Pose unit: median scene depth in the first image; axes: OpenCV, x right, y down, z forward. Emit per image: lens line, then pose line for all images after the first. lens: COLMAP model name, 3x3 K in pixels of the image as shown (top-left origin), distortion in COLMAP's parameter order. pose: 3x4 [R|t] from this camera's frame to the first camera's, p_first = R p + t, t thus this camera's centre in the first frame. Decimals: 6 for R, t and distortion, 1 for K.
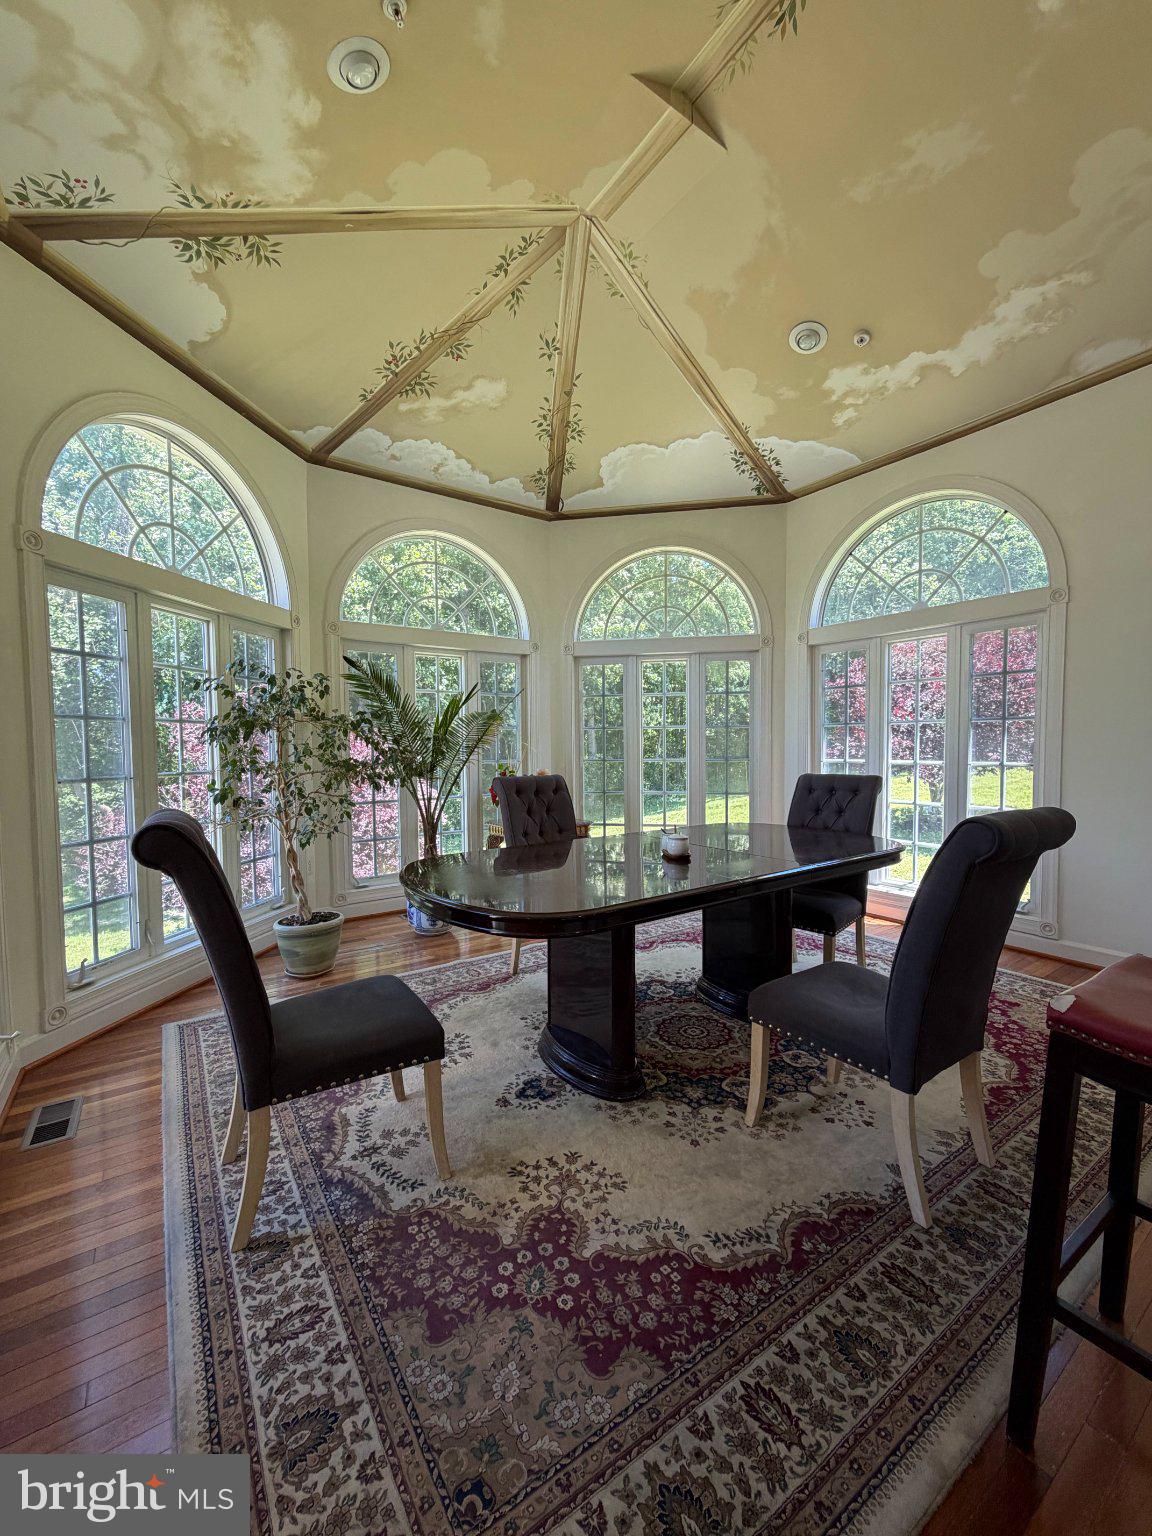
lens RADIAL K [[614.7, 0, 583.2], [0, 614.7, 771.8], [0, 0, 1]] dist [-0.003185, 0.000093]
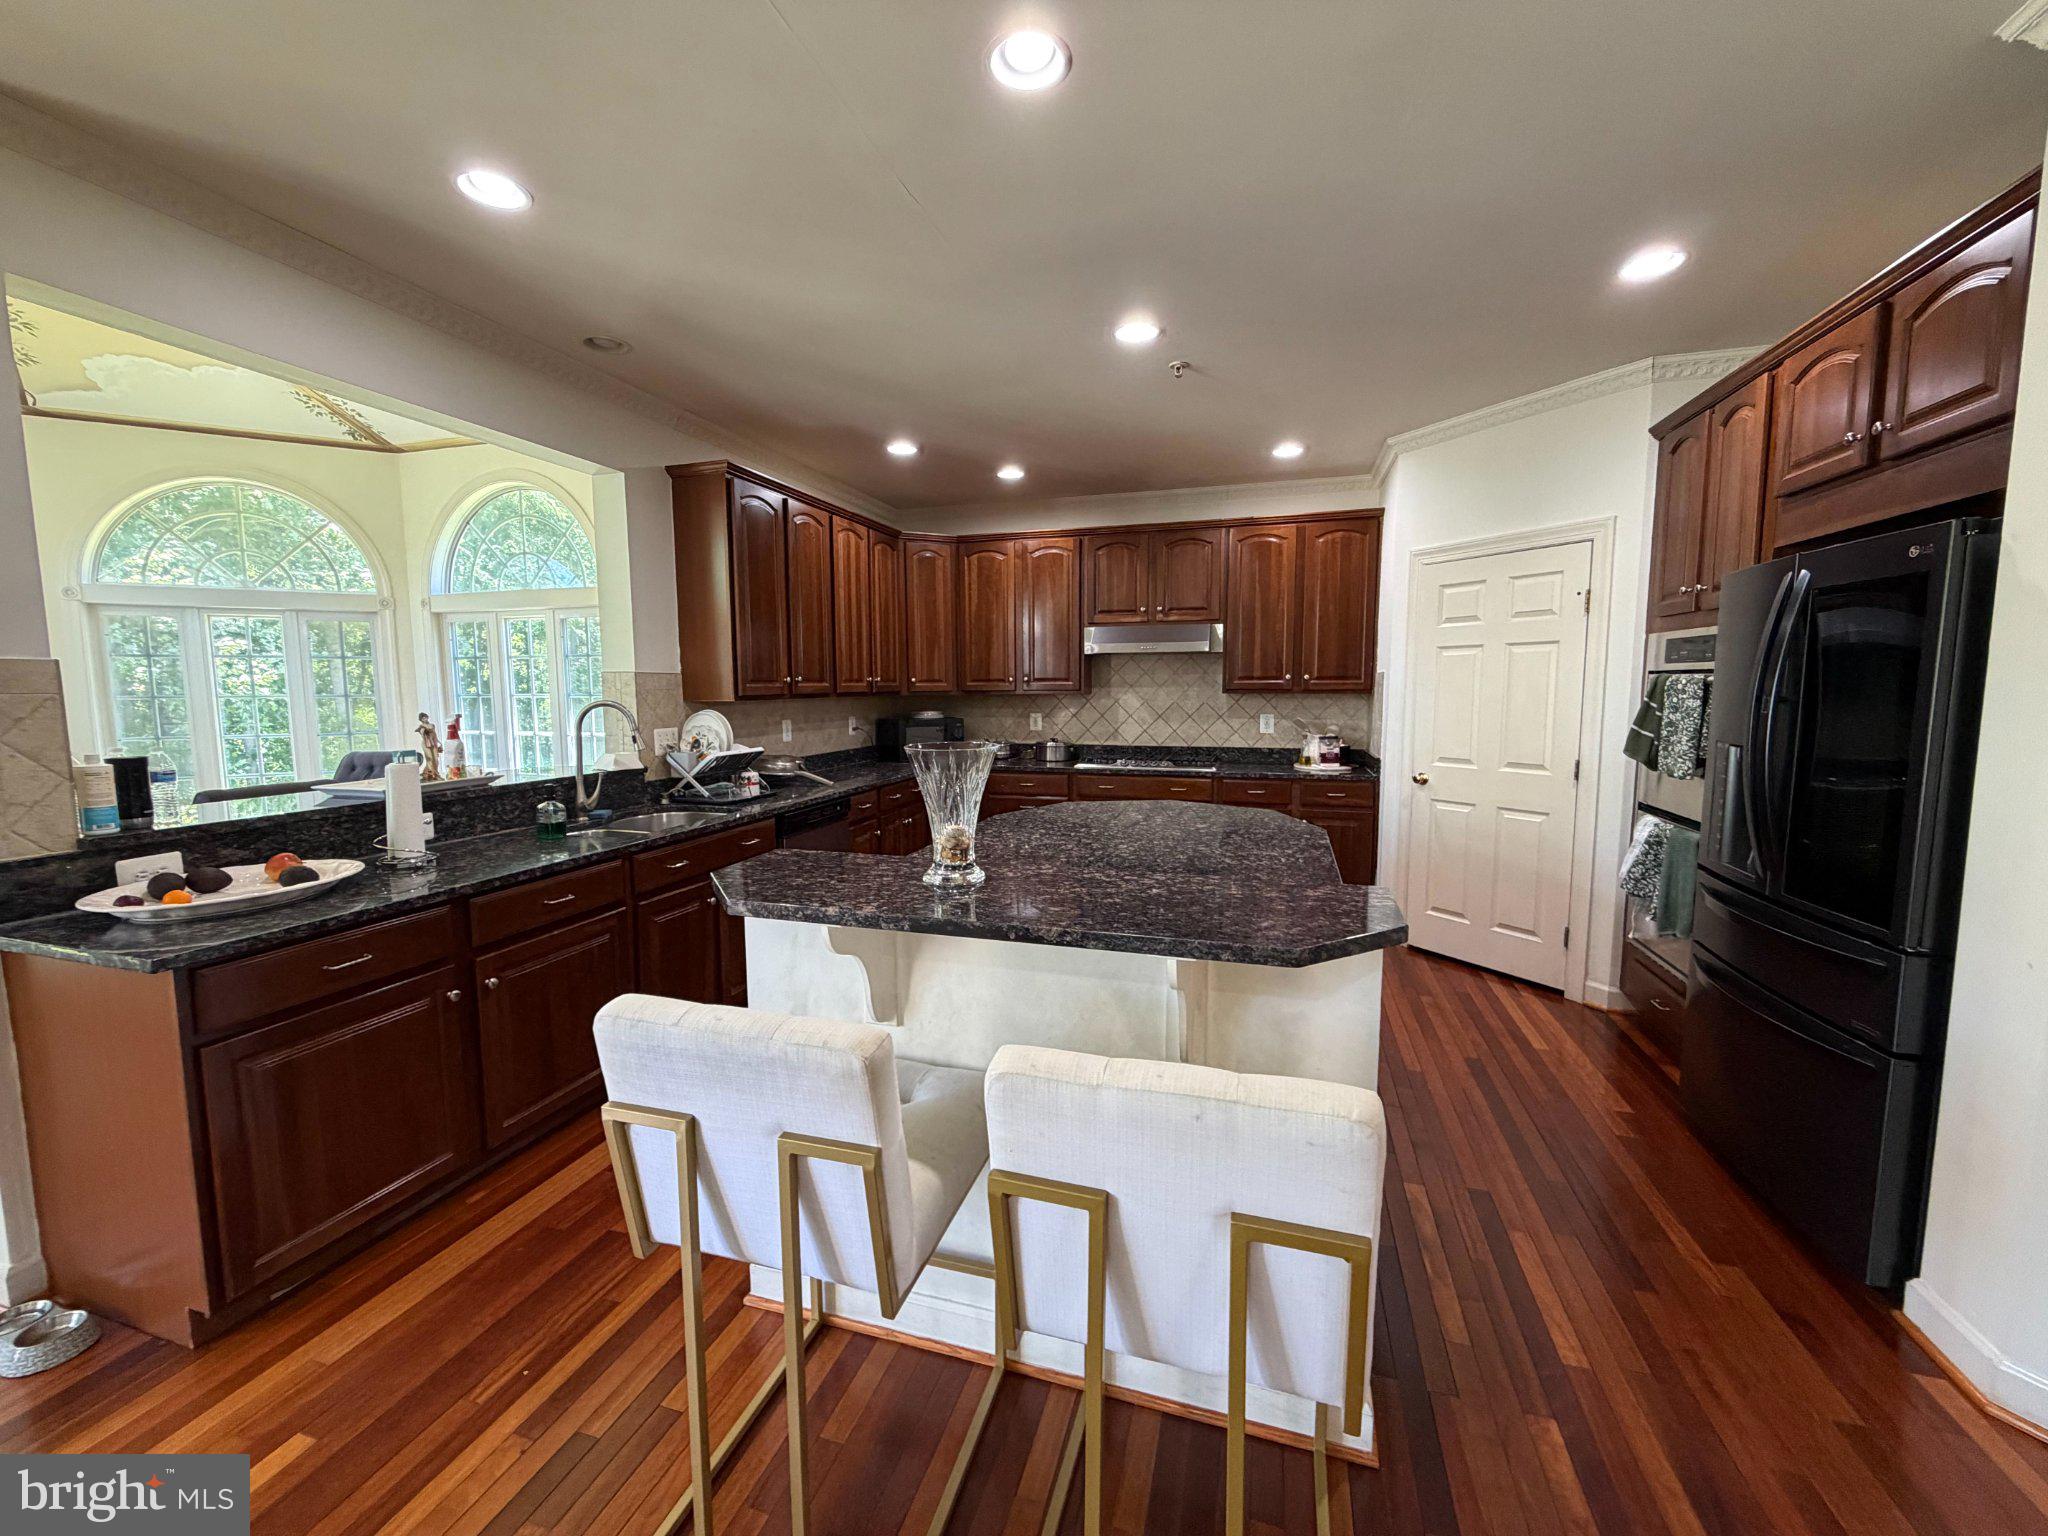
lens RADIAL K [[819.6, 0, 1021.8], [0, 819.6, 768.3], [0, 0, 1]] dist [-0.003185, 0.000093]
pose [[0.787902, -0.049768, 0.613787, 0.290366], [0.026017, 0.998529, 0.047568, -0.002109], [-0.615251, -0.021510, 0.788038, -0.547039]]
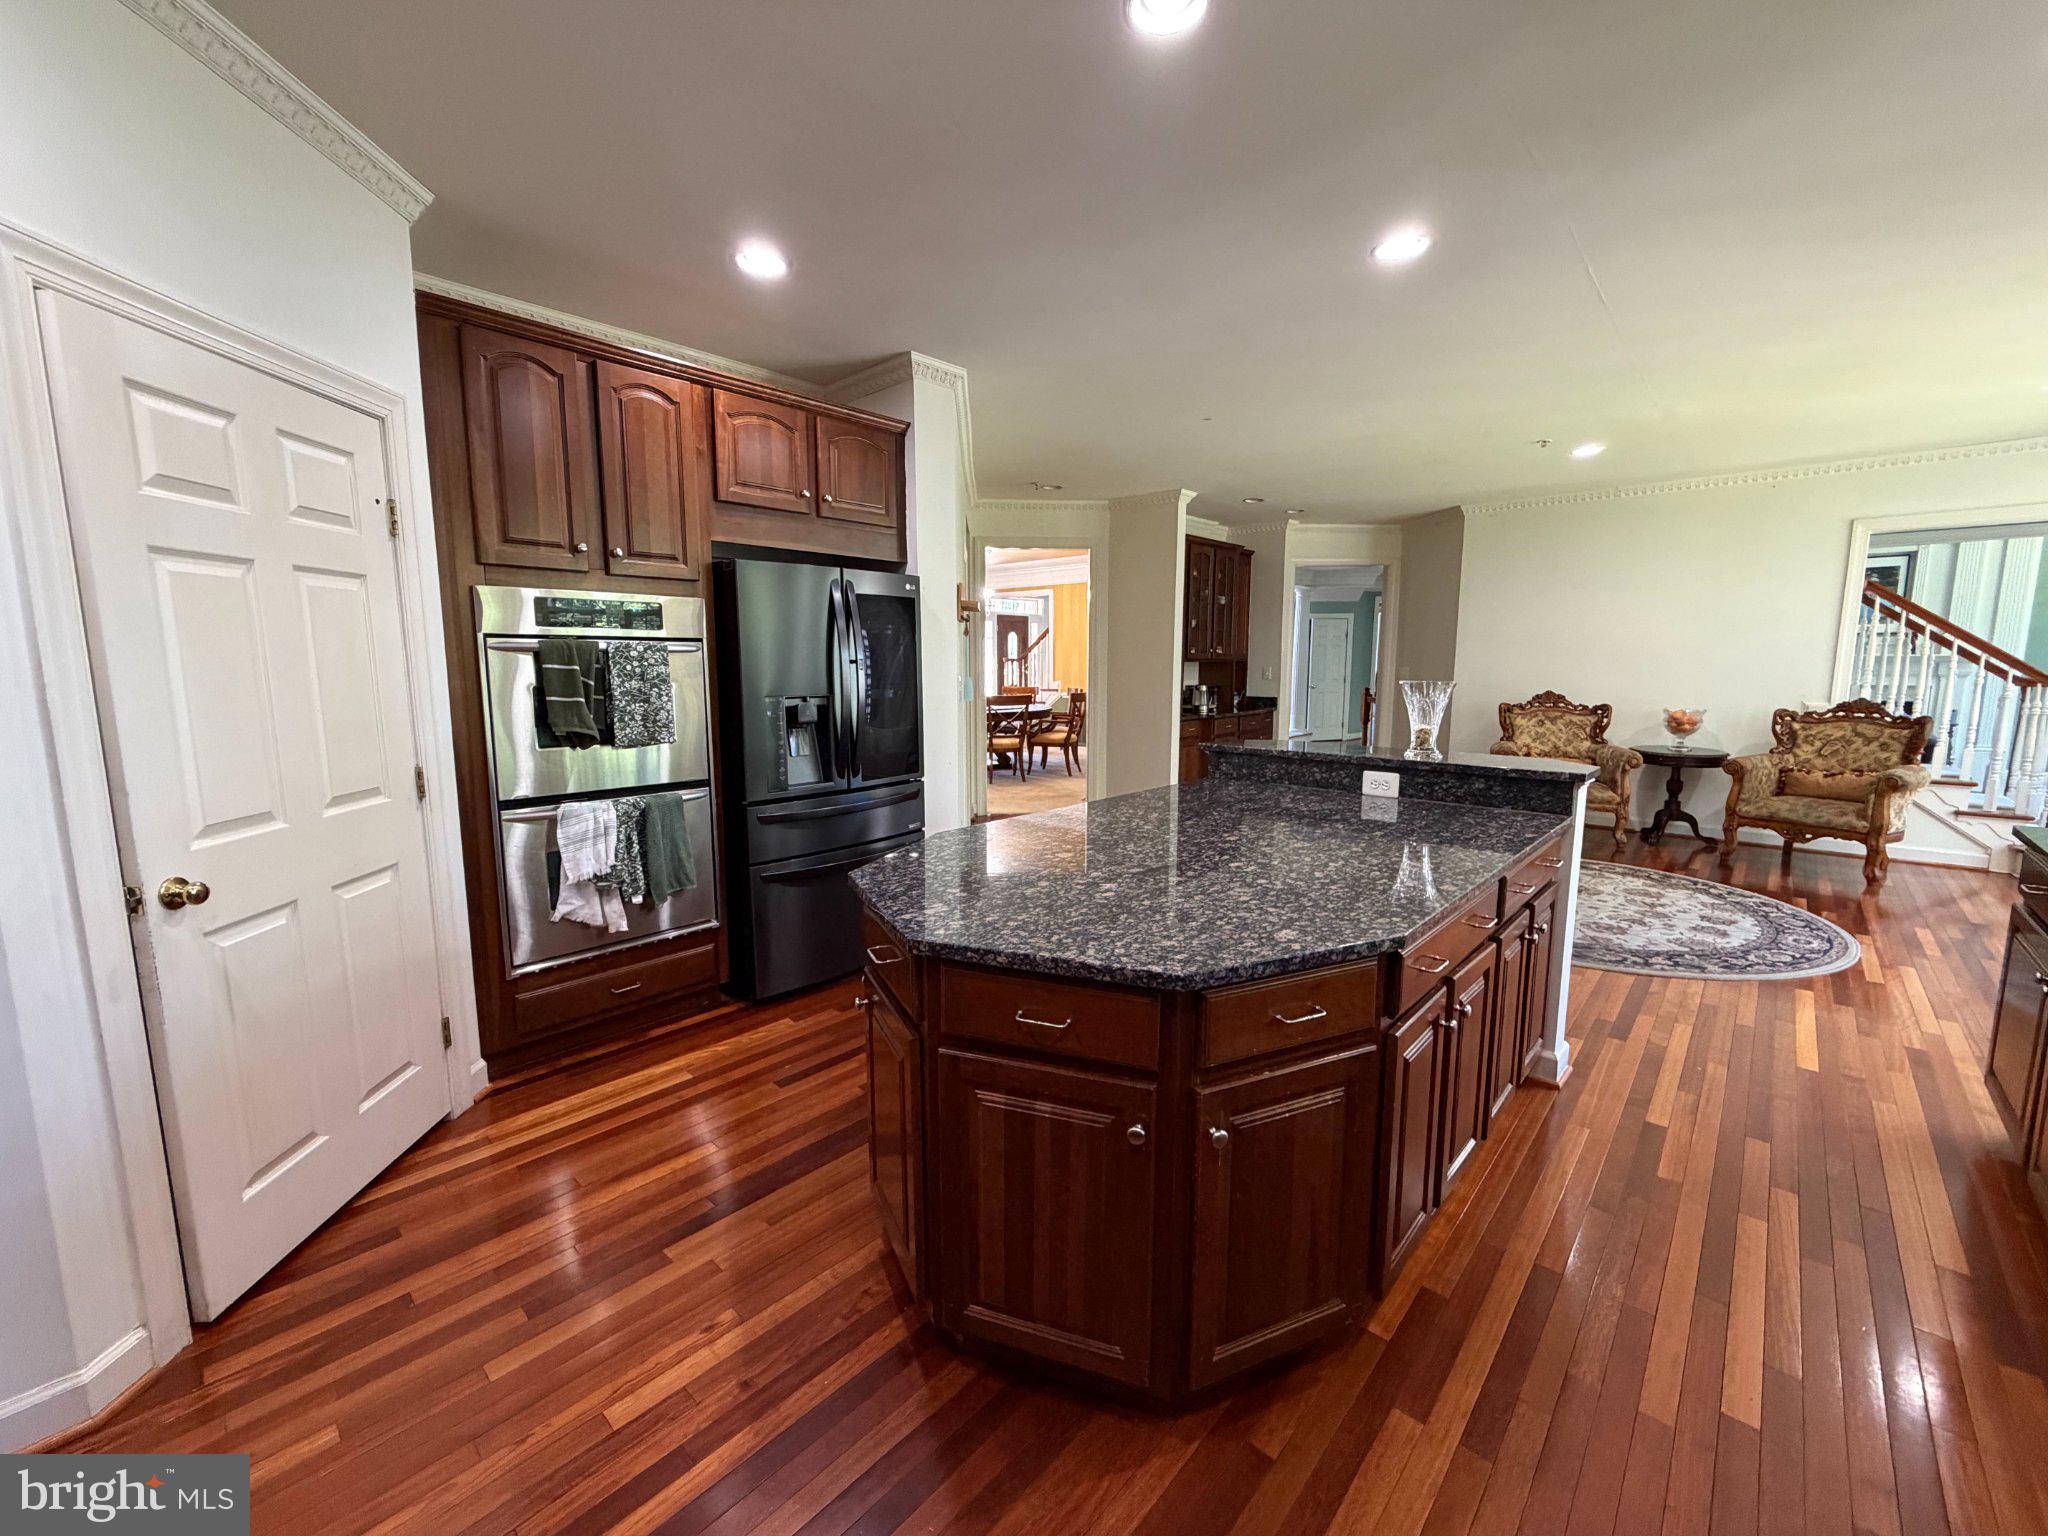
lens RADIAL K [[819.6, 0, 1025.2], [0, 819.6, 767.4], [0, 0, 1]] dist [-0.003185, 0.000093]
pose [[-0.975648, 0.048588, -0.213894, 0.908788], [0.007289, 0.981800, 0.189779, -0.049389], [0.219222, 0.183598, -0.958245, 0.277858]]
